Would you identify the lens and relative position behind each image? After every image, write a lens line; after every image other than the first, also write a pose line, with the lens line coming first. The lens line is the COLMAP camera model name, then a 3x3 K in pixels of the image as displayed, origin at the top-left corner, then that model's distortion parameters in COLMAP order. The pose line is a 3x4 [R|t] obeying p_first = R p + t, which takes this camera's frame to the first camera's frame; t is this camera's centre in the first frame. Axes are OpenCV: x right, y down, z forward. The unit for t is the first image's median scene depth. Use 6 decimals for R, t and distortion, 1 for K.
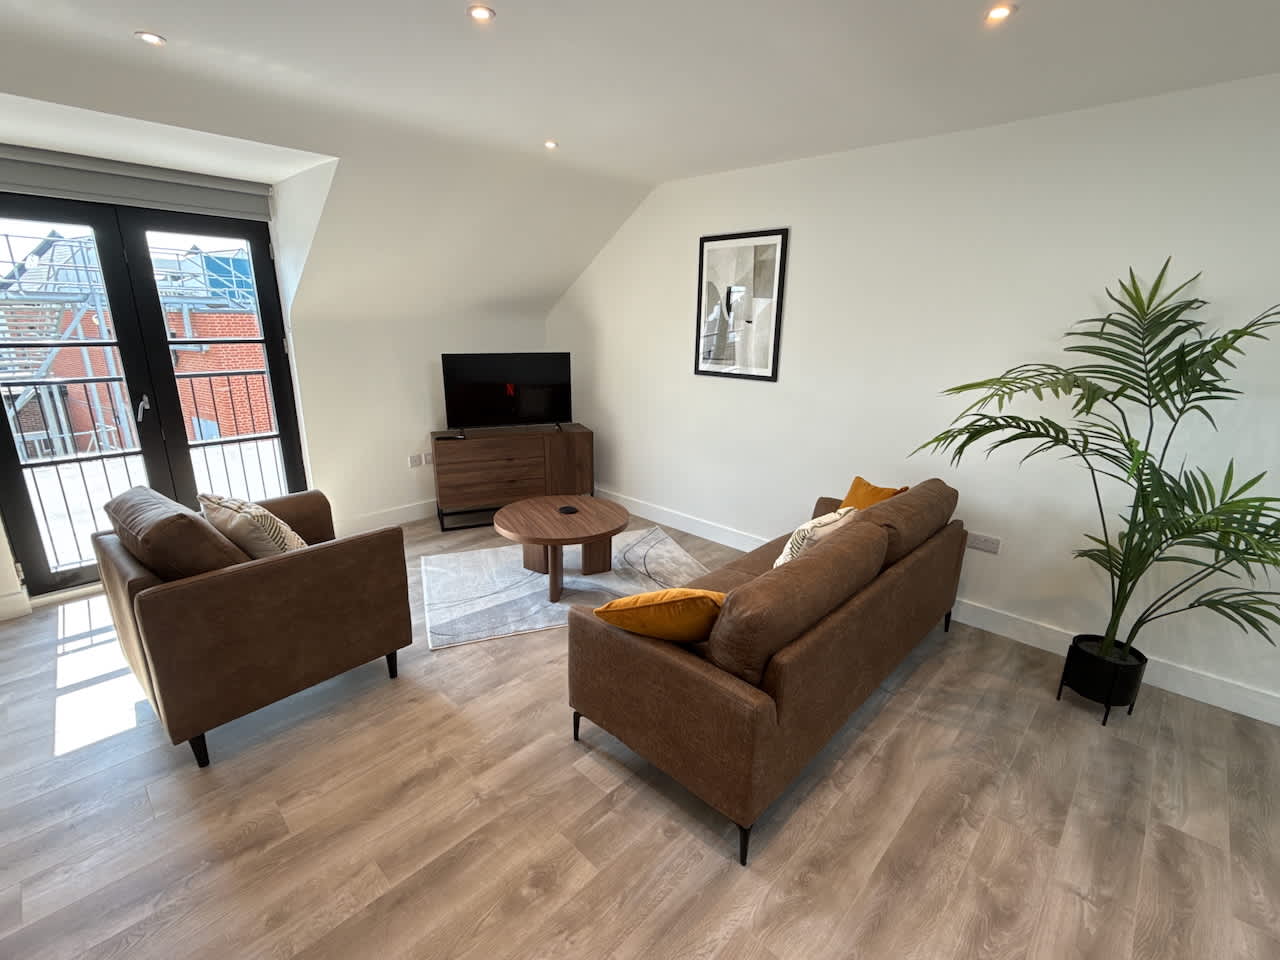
lens RADIAL K [[581.8, 0, 641.1], [0, 581.8, 486.7], [0, 0, 1]] dist [0.005693, -0.000492]
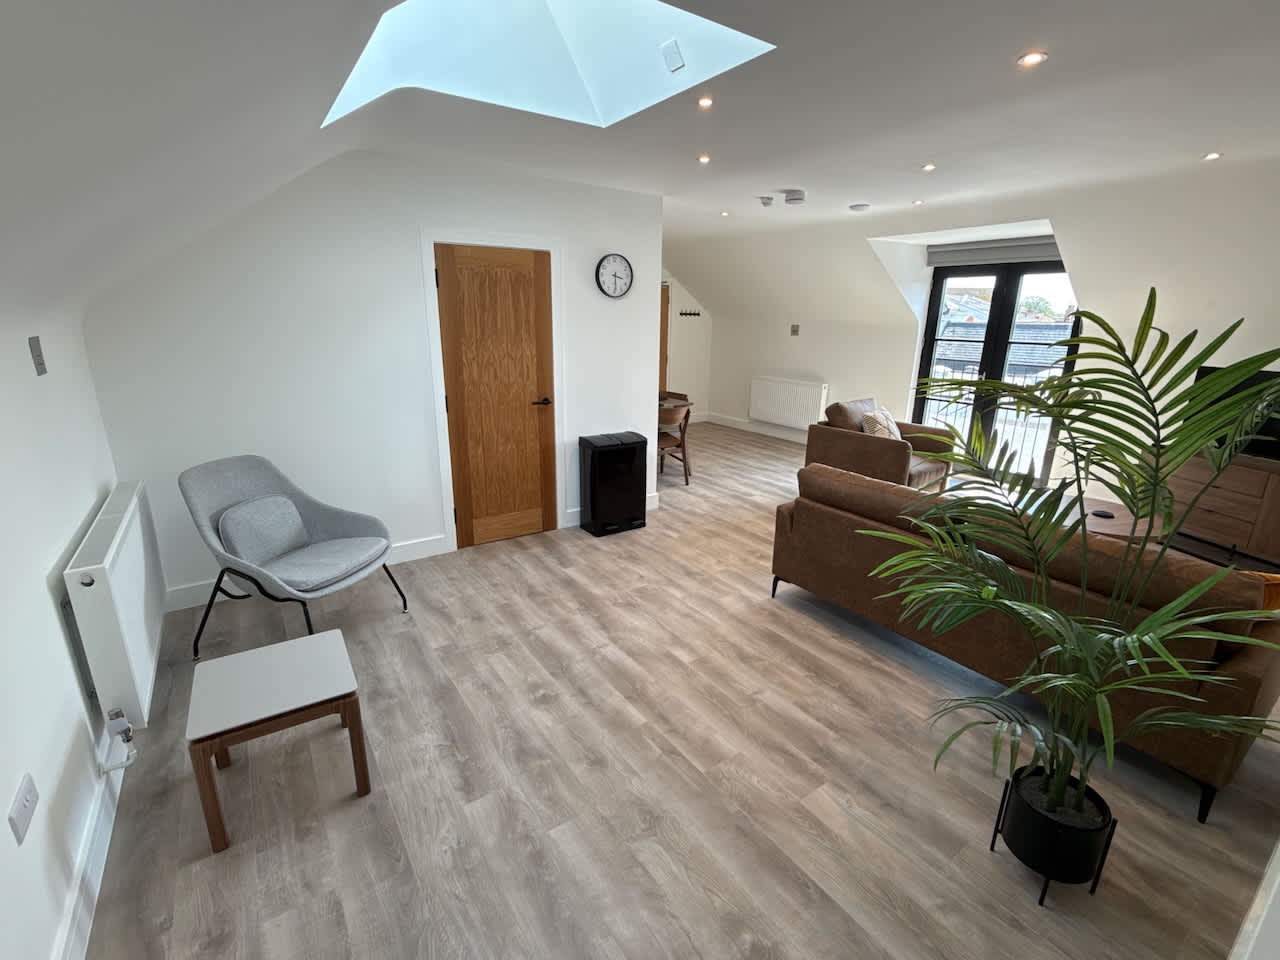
lens RADIAL K [[581.8, 0, 636.9], [0, 581.8, 482.5], [0, 0, 1]] dist [0.005693, -0.000492]
pose [[-0.214230, 0.252881, -0.943481, 1.891904], [-0.277673, 0.910290, 0.307034, -0.180028], [0.936485, 0.327755, -0.124793, 0.624094]]
